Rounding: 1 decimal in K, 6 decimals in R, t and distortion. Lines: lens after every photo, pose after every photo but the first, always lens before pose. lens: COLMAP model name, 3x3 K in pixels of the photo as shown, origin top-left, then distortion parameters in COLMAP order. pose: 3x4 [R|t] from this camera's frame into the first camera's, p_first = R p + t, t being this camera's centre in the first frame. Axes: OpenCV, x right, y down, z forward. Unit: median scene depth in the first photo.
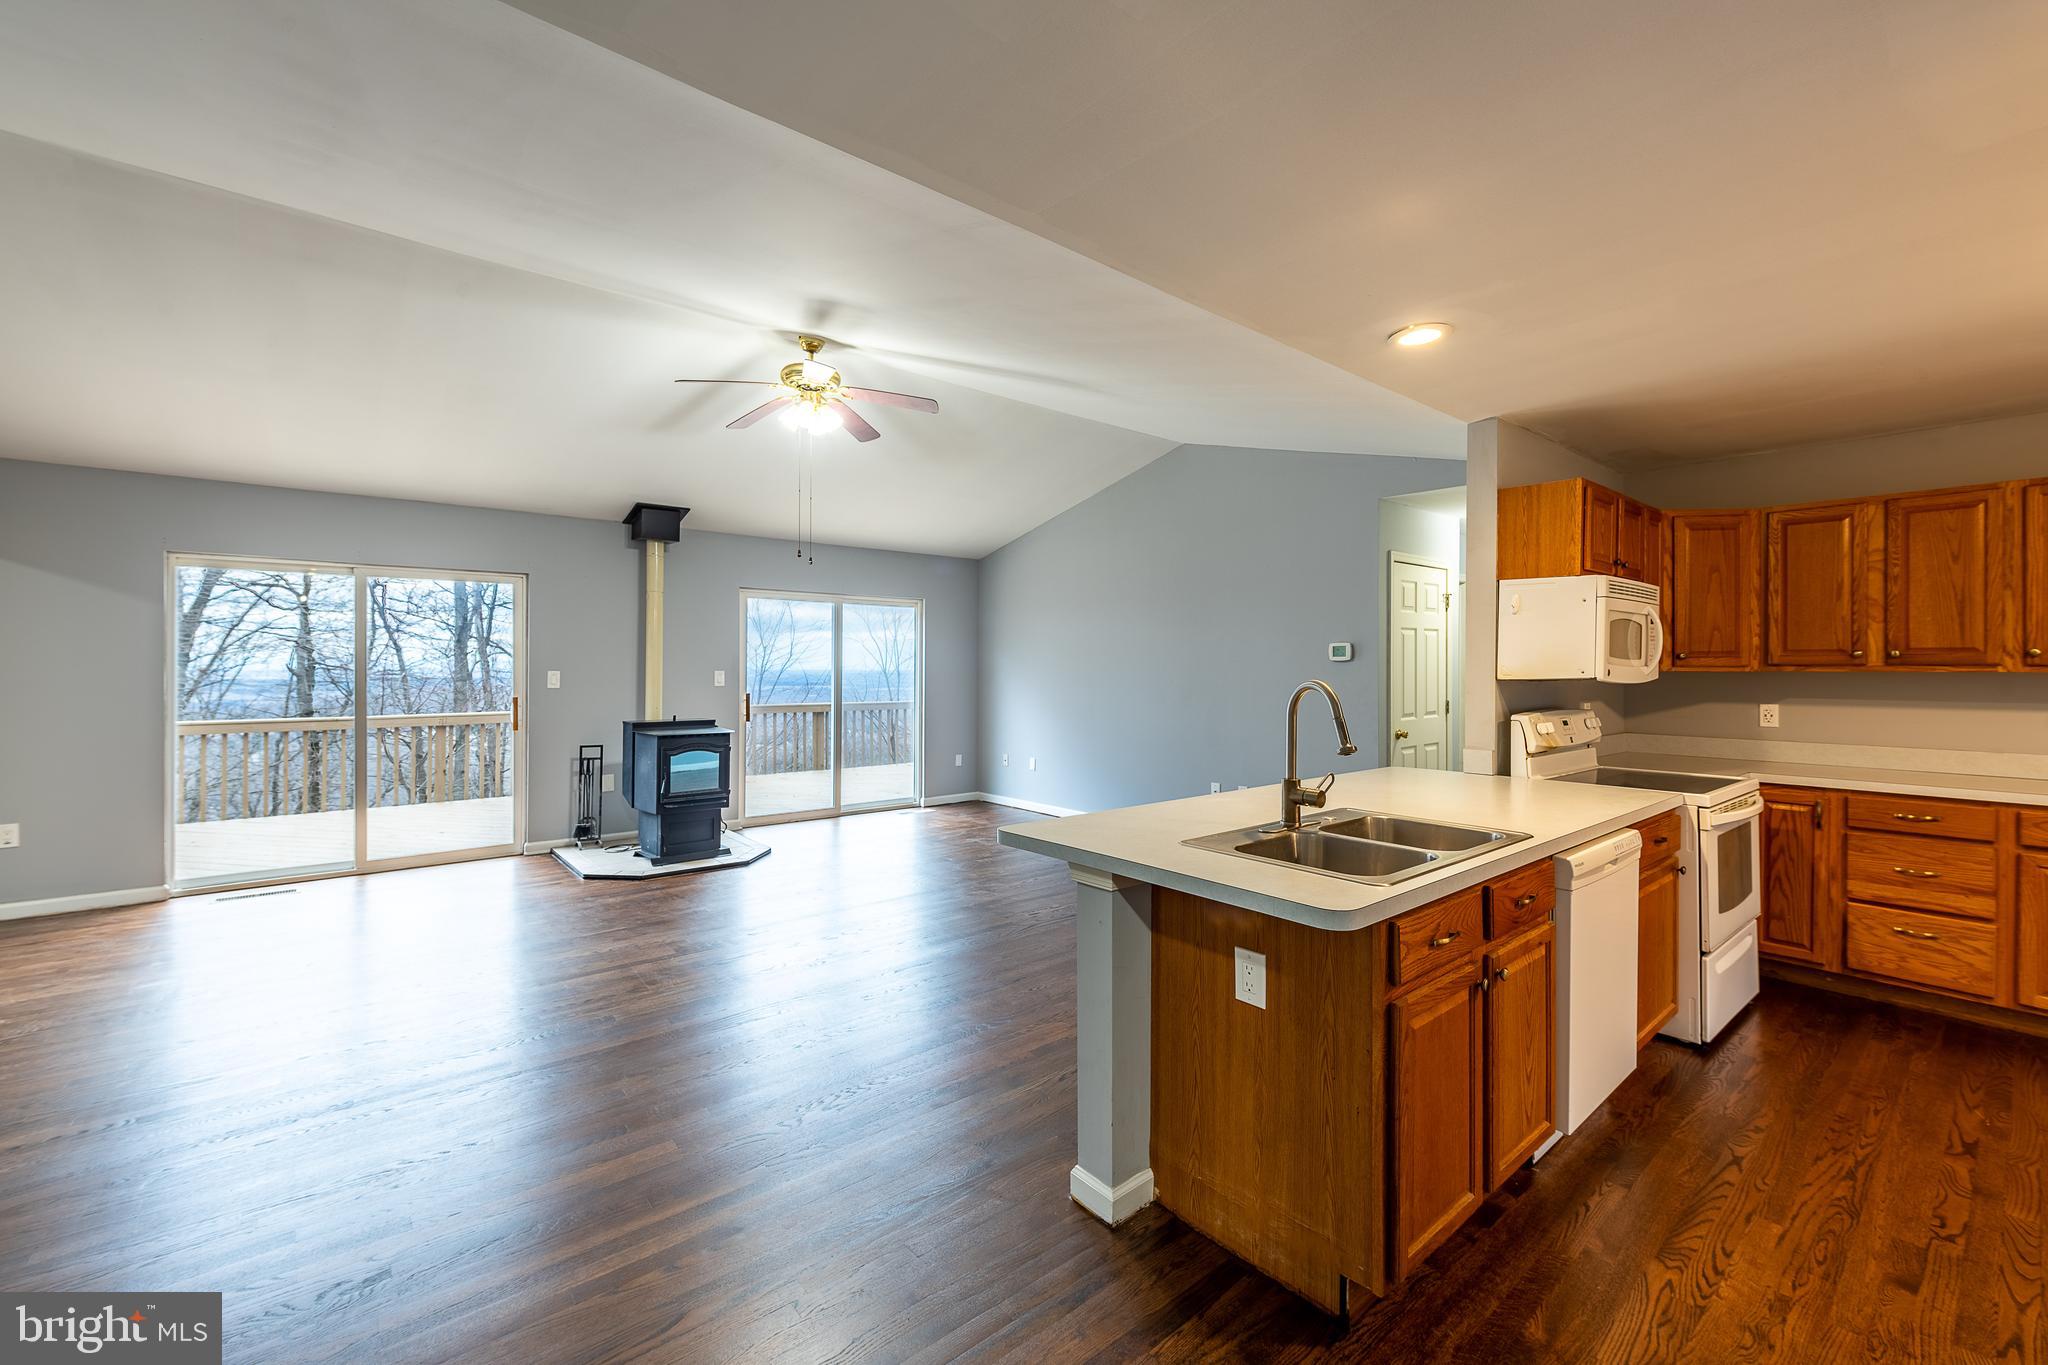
lens RADIAL K [[887.4, 0, 1041.5], [0, 887.4, 665.3], [0, 0, 1]] dist [0.002014, -0.000103]
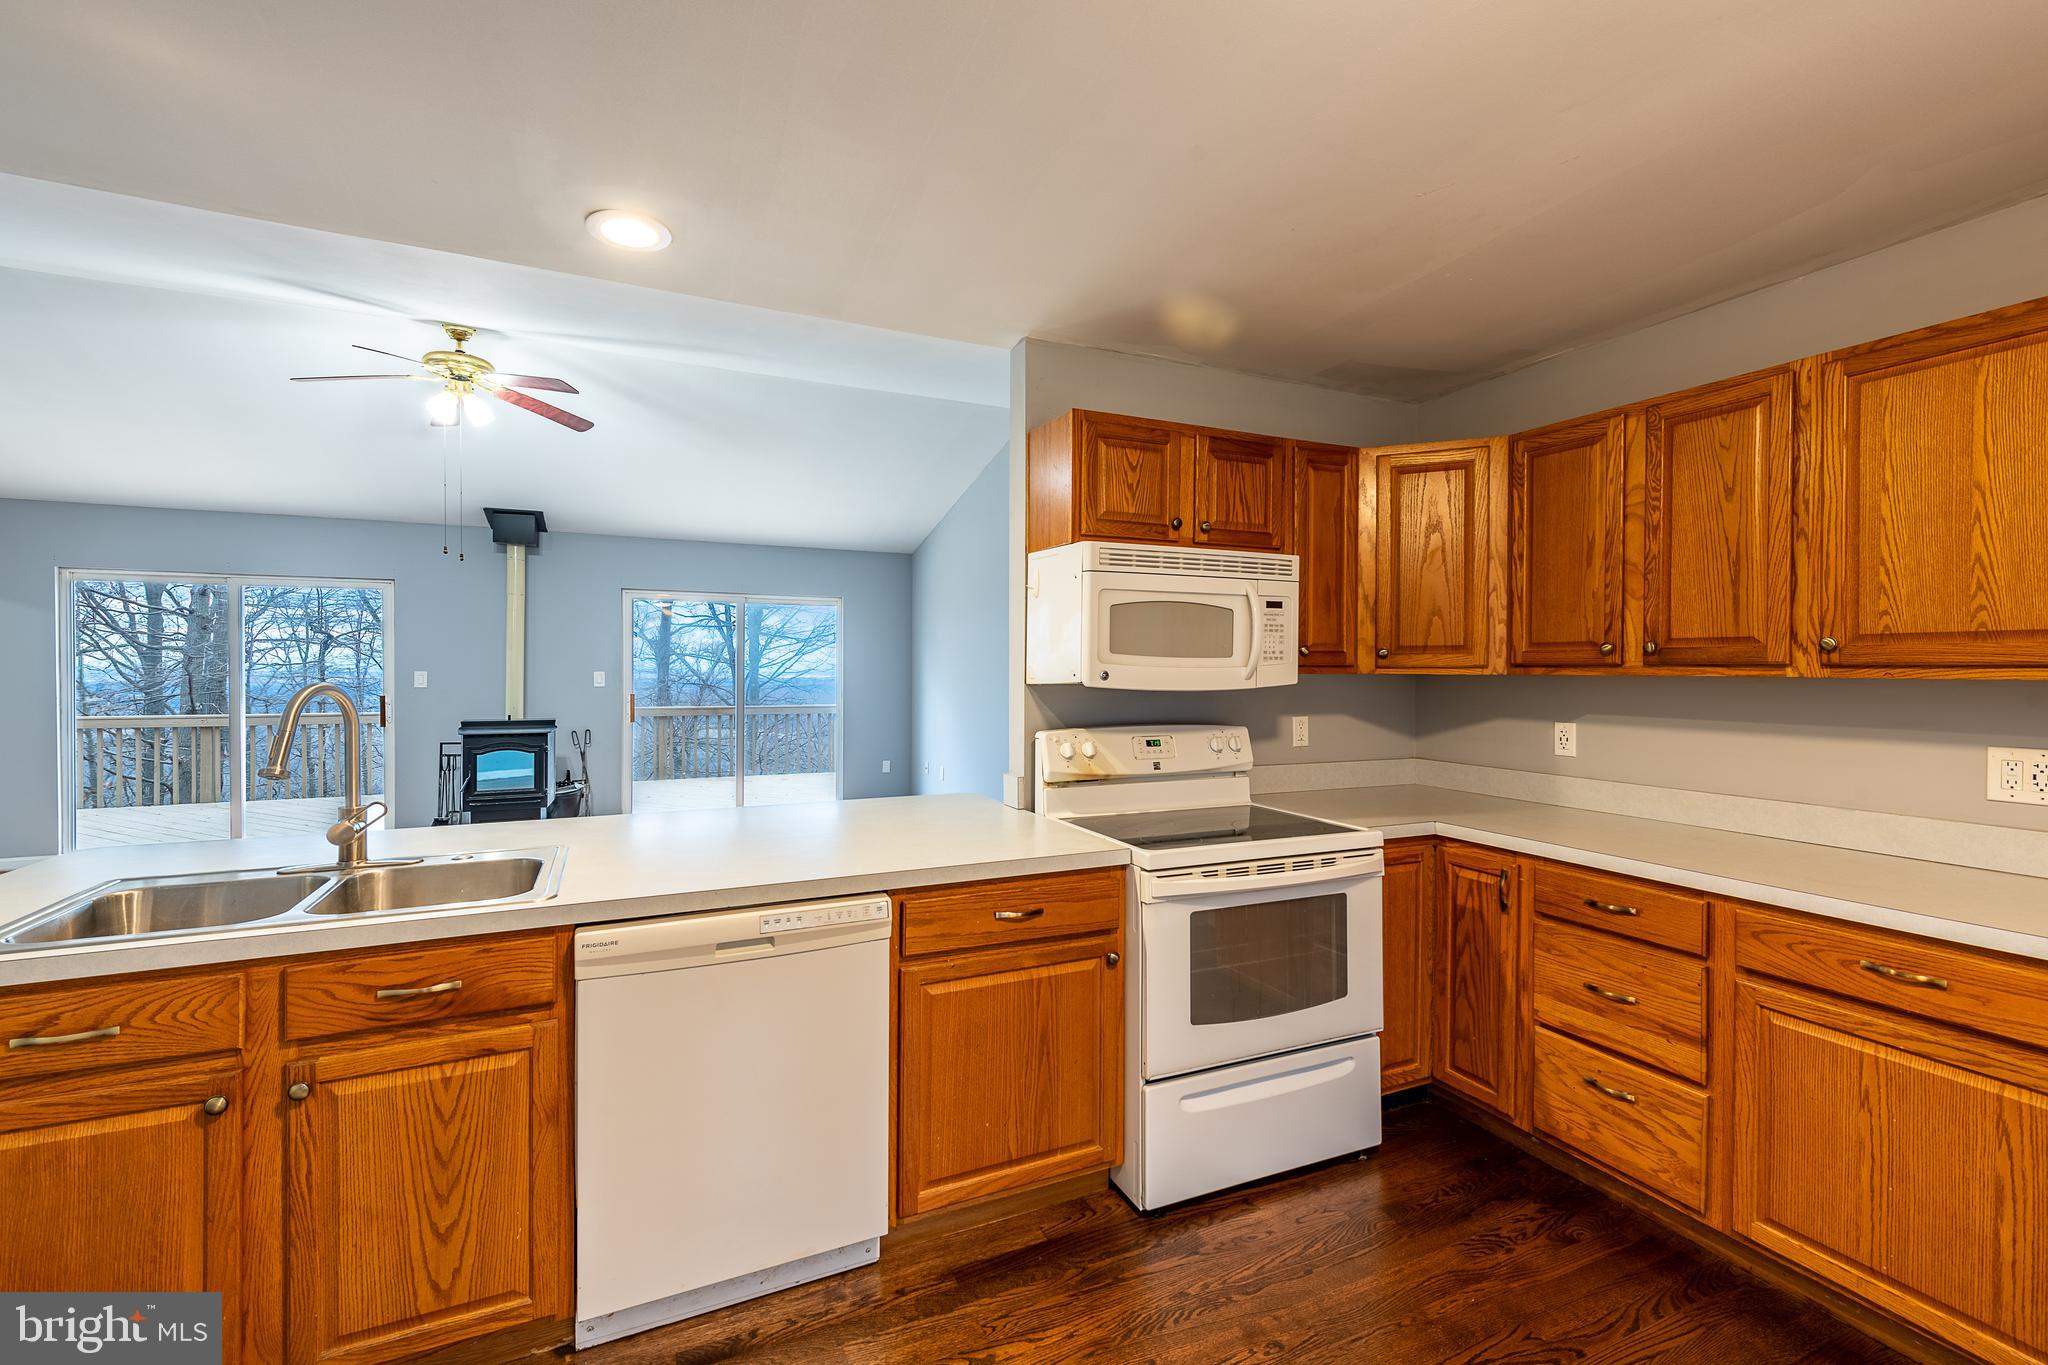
lens RADIAL K [[908.3, 0, 1103.1], [0, 908.3, 677.0], [0, 0, 1]] dist [0.013534, 0.000047]
pose [[0.961153, 0.003256, -0.275997, 0.748621], [0.000160, 0.999924, 0.012353, 0.000009], [0.276017, -0.011918, 0.961079, 0.255280]]
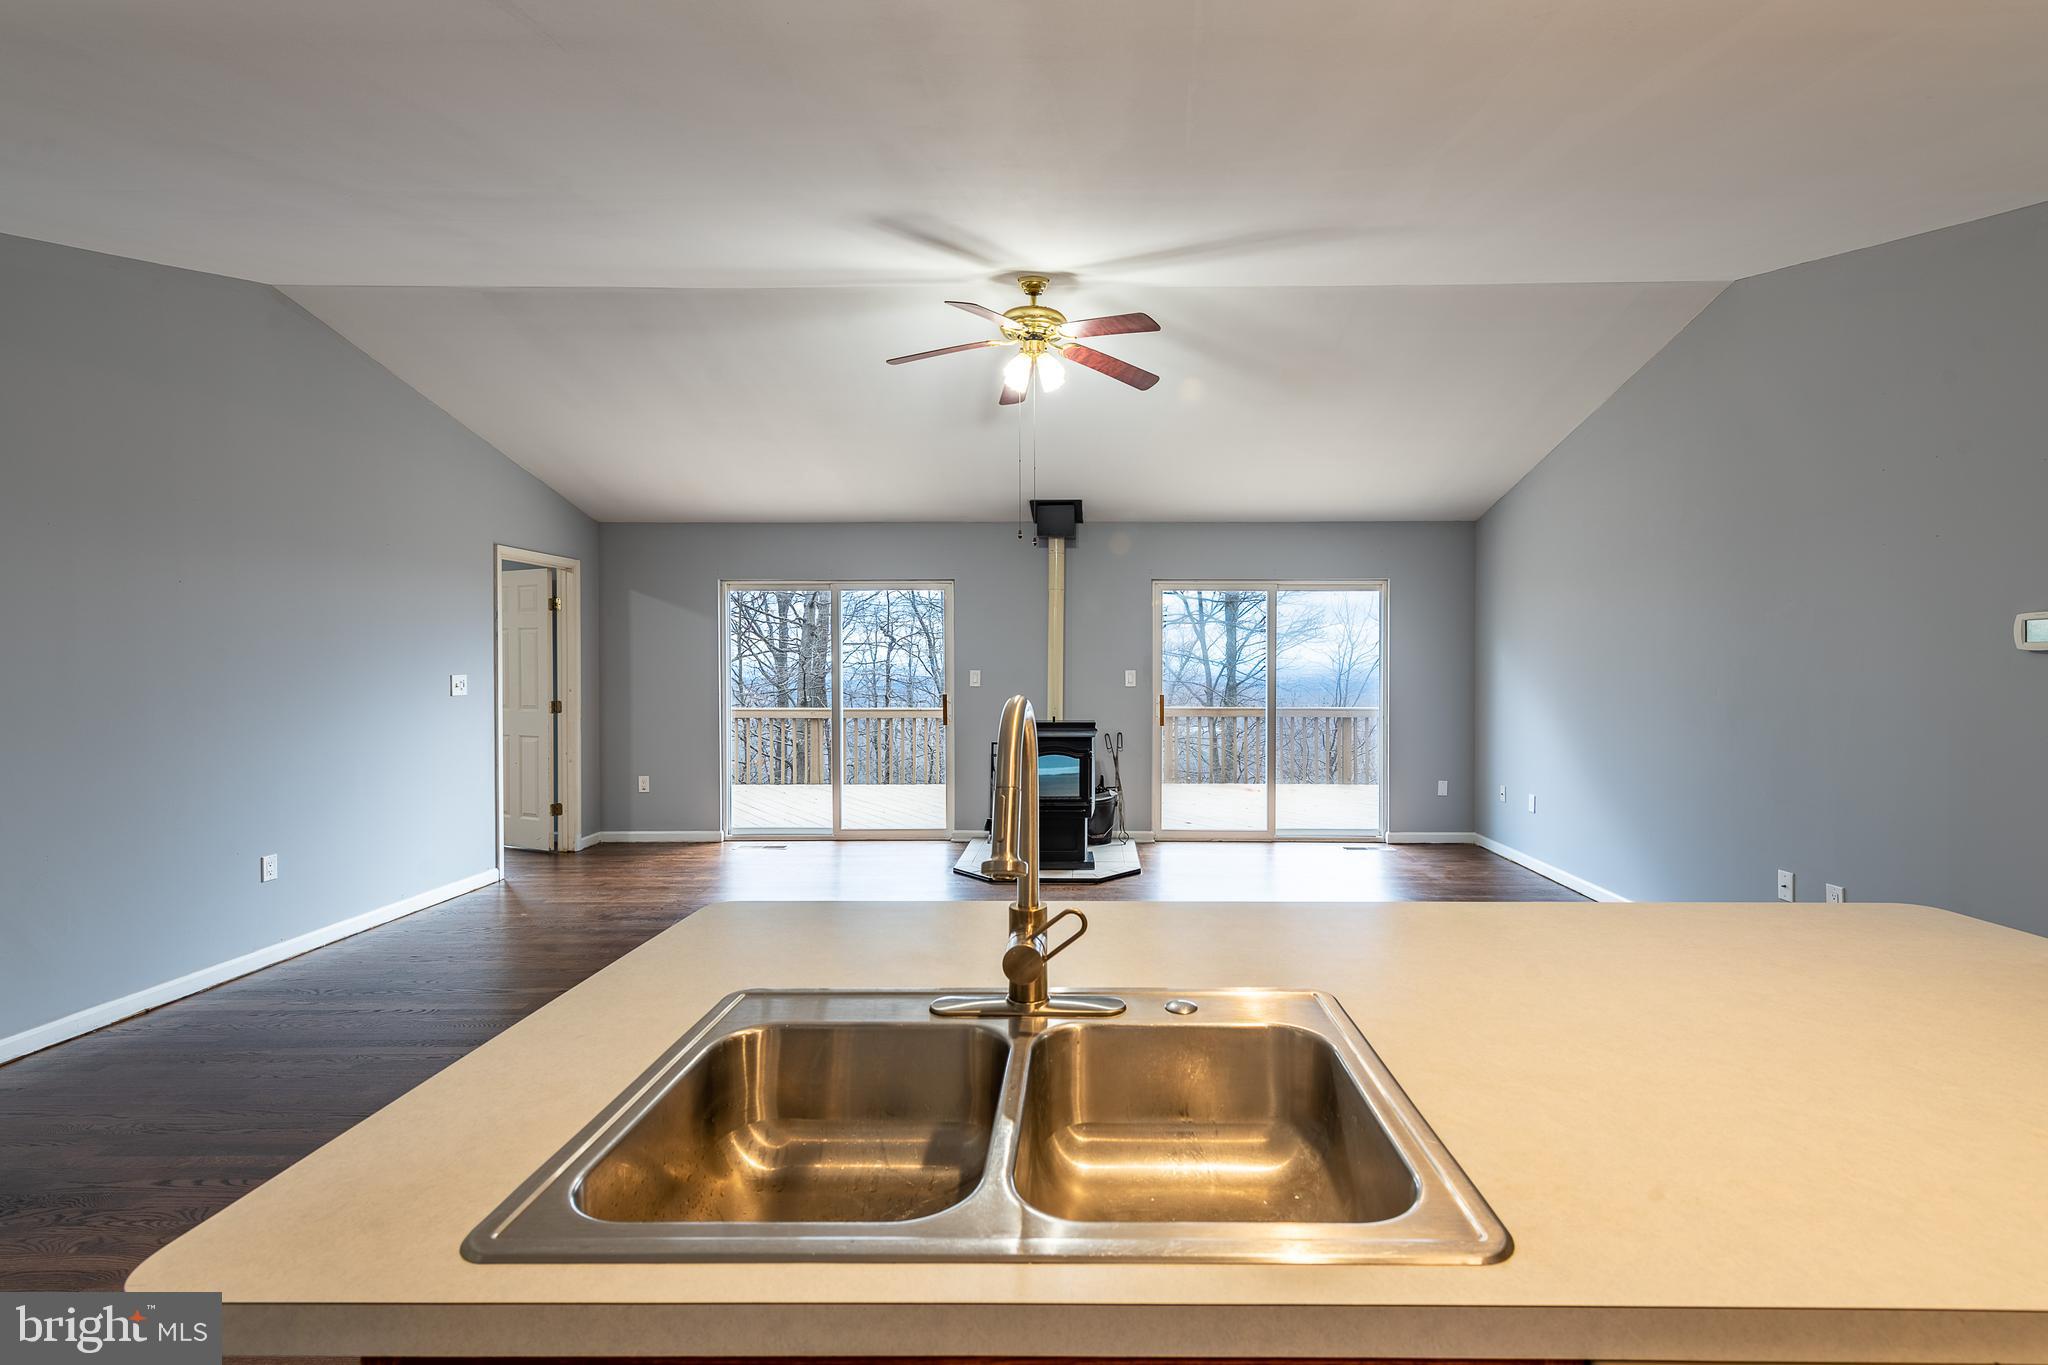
lens RADIAL K [[908.3, 0, 1103.1], [0, 908.3, 677.0], [0, 0, 1]] dist [0.013534, 0.000047]
pose [[0.737424, 0.006405, -0.675400, 0.412998], [0.003944, 0.999897, 0.013788, 0.000451], [0.675418, -0.012832, 0.737323, 0.435765]]
